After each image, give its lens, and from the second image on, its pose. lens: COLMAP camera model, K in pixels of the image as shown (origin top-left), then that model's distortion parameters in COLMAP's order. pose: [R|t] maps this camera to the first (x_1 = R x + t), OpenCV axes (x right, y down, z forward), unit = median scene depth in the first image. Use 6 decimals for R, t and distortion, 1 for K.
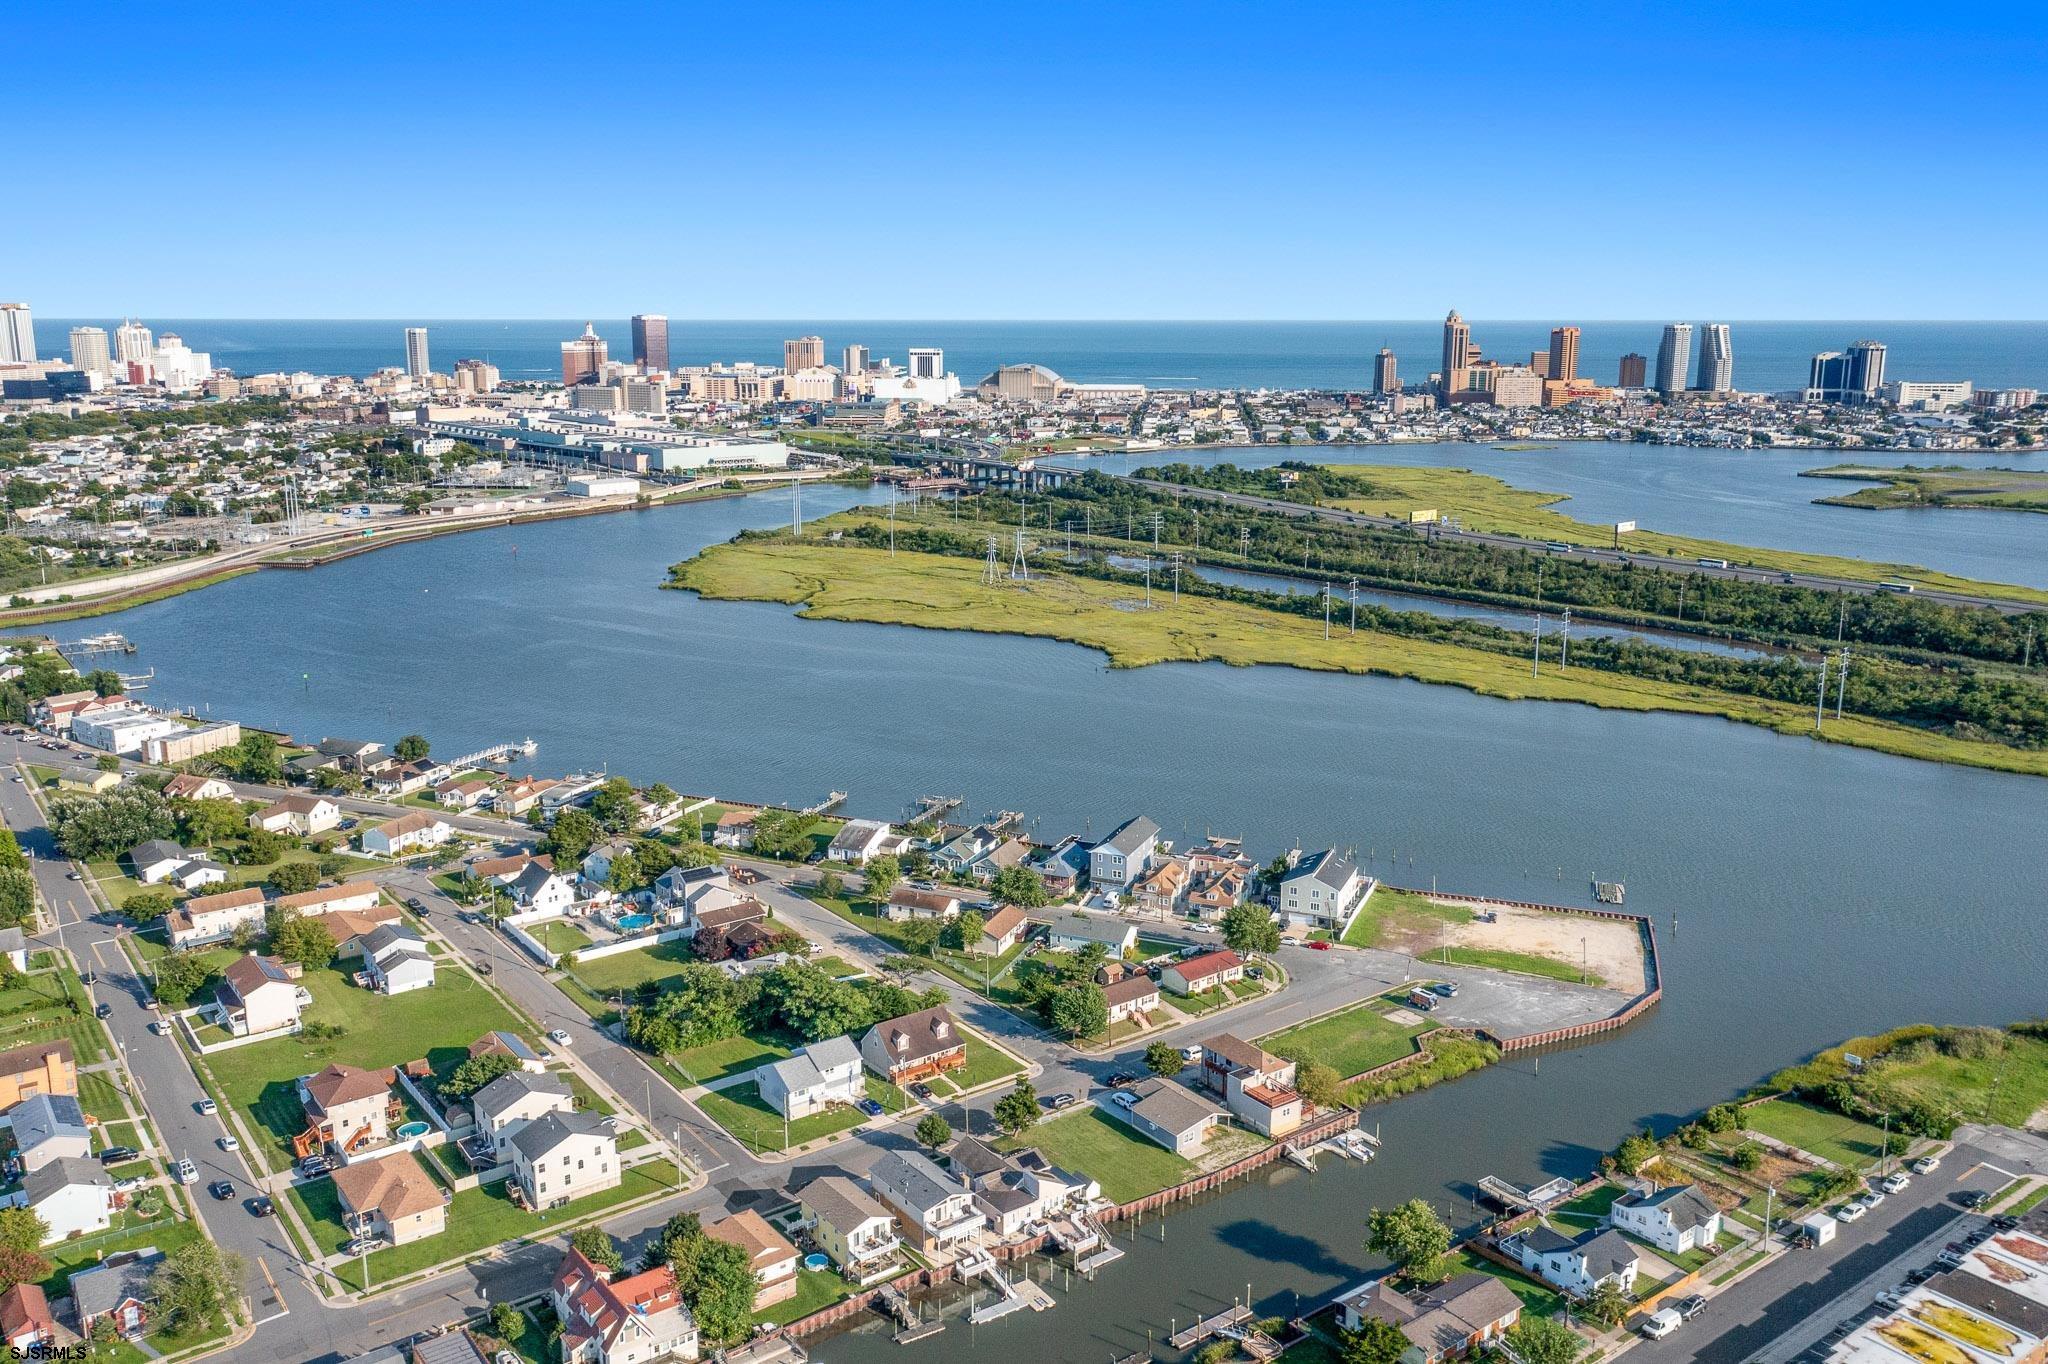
lens RADIAL K [[1567.2, 0, 1112.7], [0, 1567.2, 678.4], [0, 0, 1]] dist [-0.026254, 0.007376]
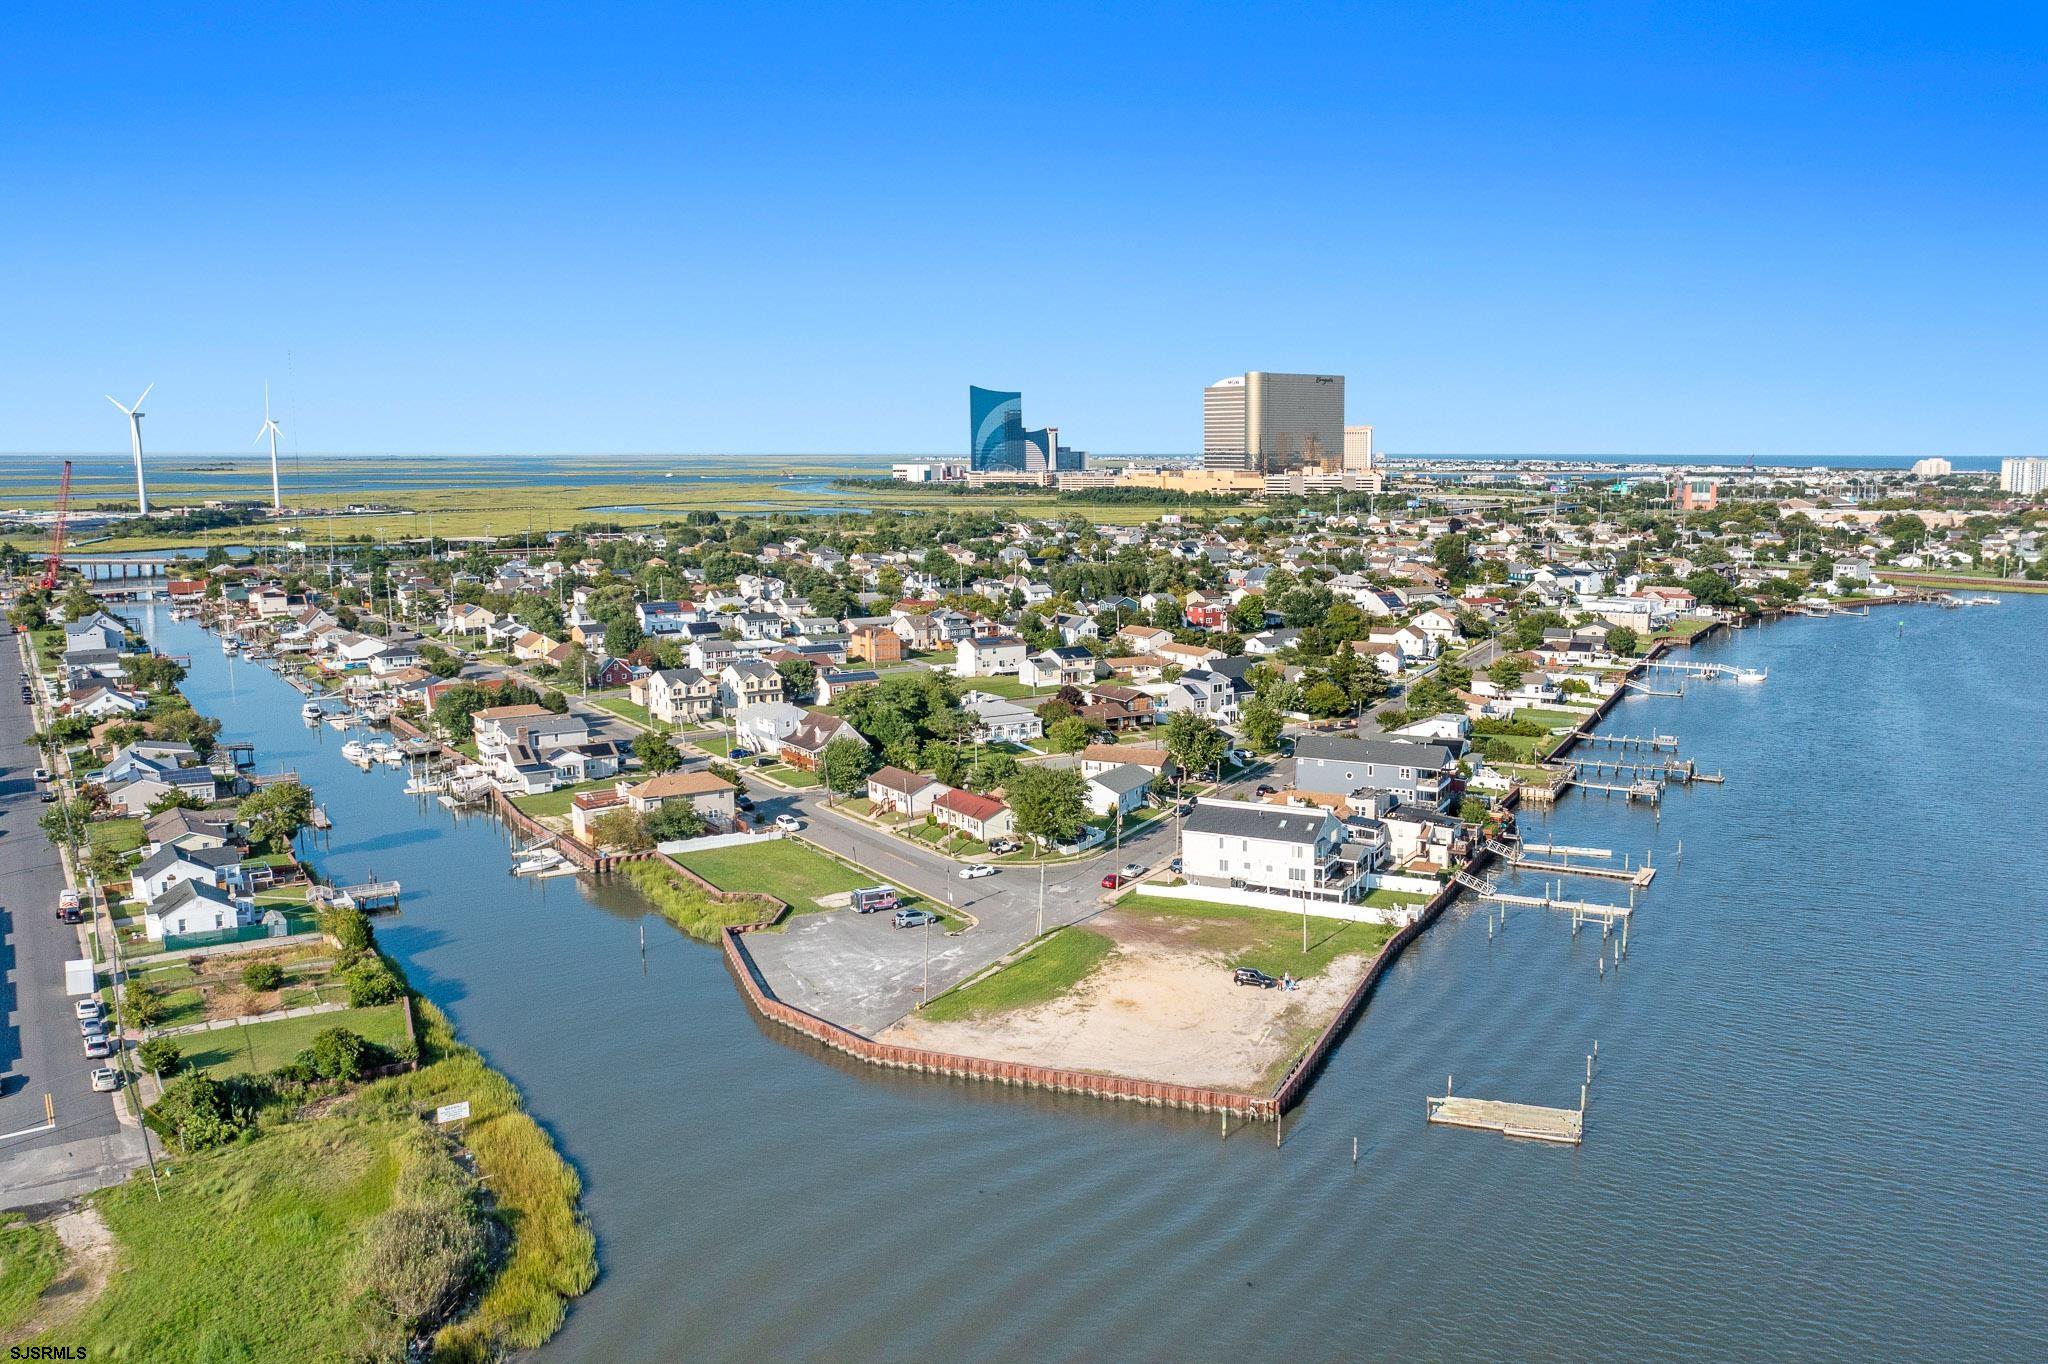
lens RADIAL K [[1567.2, 0, 1112.7], [0, 1567.2, 678.4], [0, 0, 1]] dist [-0.026254, 0.007376]
pose [[0.002736, 0.153861, -0.988089, 0.840177], [-0.204879, 0.967218, 0.150044, -0.020653], [0.978784, 0.202028, 0.034170, 1.004859]]
